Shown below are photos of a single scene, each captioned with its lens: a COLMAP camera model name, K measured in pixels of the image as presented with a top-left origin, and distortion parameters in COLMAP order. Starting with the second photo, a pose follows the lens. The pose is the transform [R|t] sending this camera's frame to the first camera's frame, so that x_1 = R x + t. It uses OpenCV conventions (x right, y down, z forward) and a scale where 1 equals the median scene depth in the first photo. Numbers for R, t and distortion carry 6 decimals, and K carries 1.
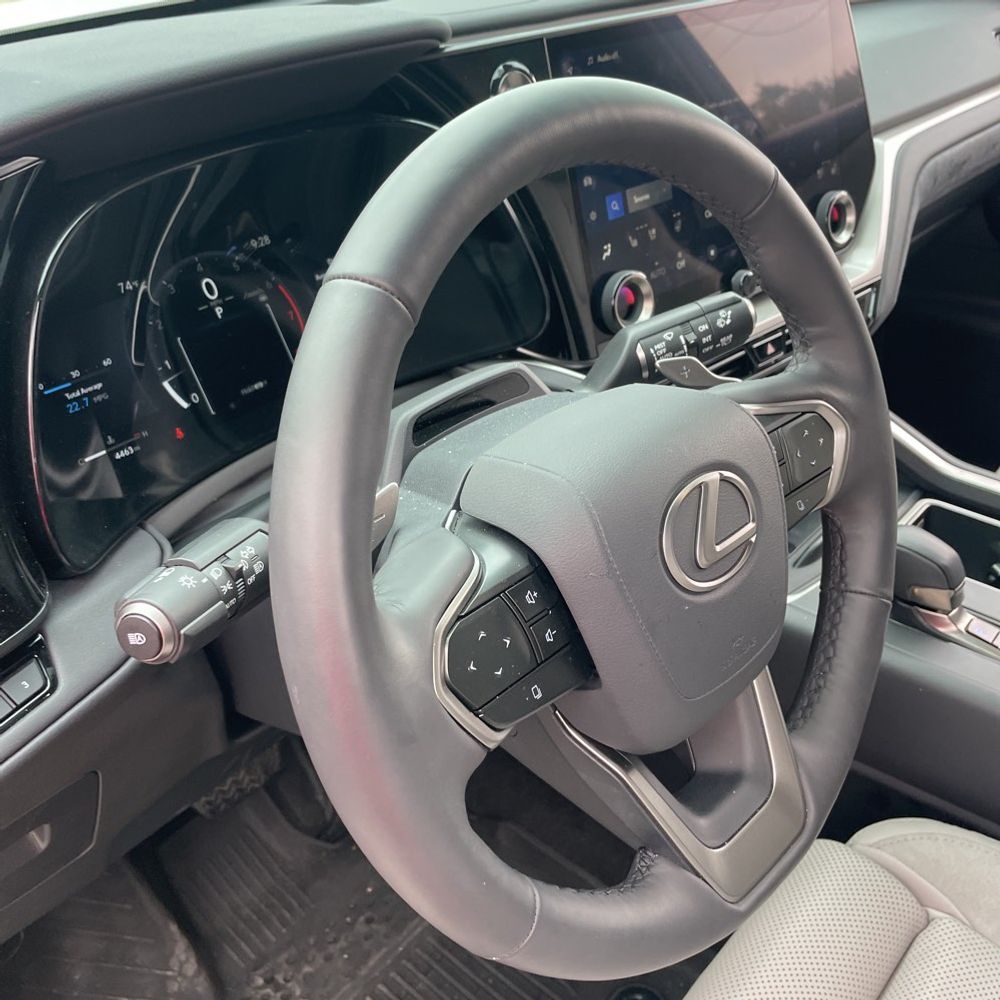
lens RADIAL K [[1059.3, 0, 501.3], [0, 1059.3, 502.6], [0, 0, 1]] dist [0.034744, 0.000000]
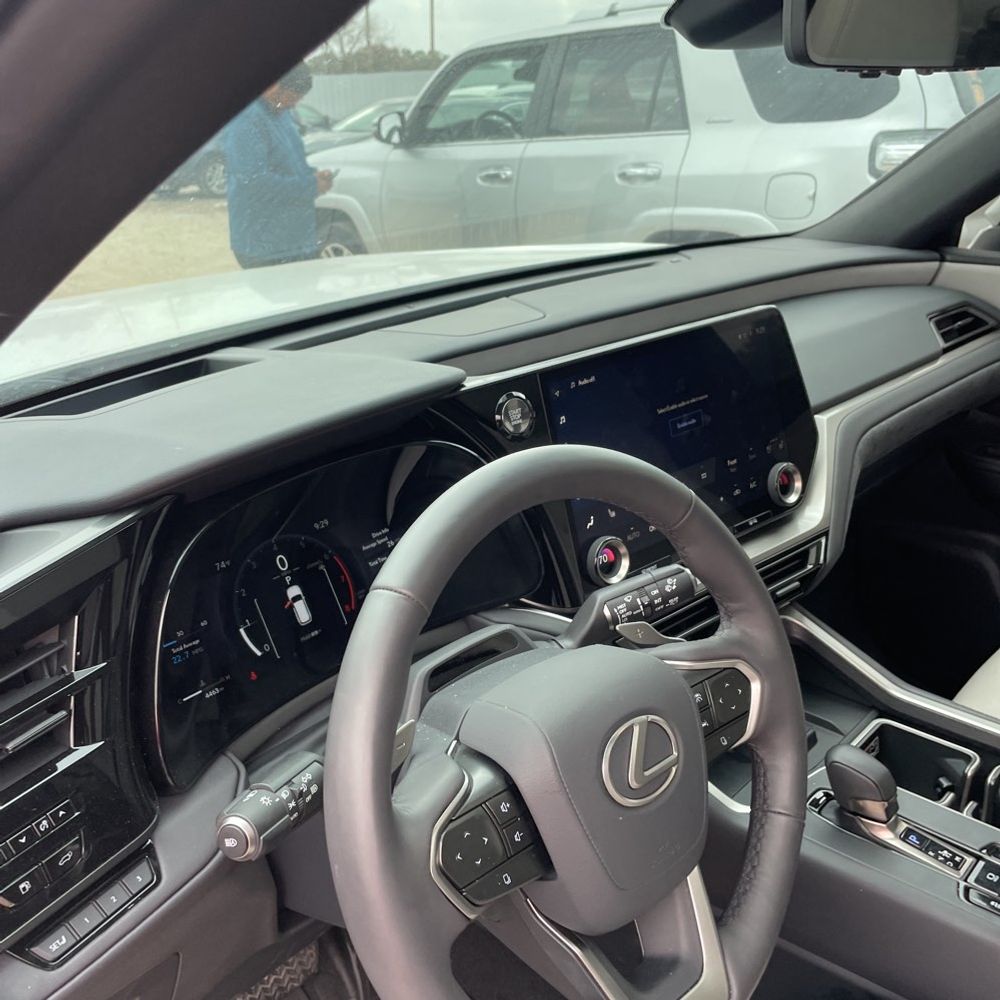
lens RADIAL K [[1059.3, 0, 519.4], [0, 1059.3, 455.0], [0, 0, 1]] dist [0.034744, 0.000000]
pose [[0.999630, -0.008184, -0.025938, 0.058437], [0.002147, 0.974429, -0.224685, -0.035808], [0.027113, 0.224547, 0.974086, -0.319527]]
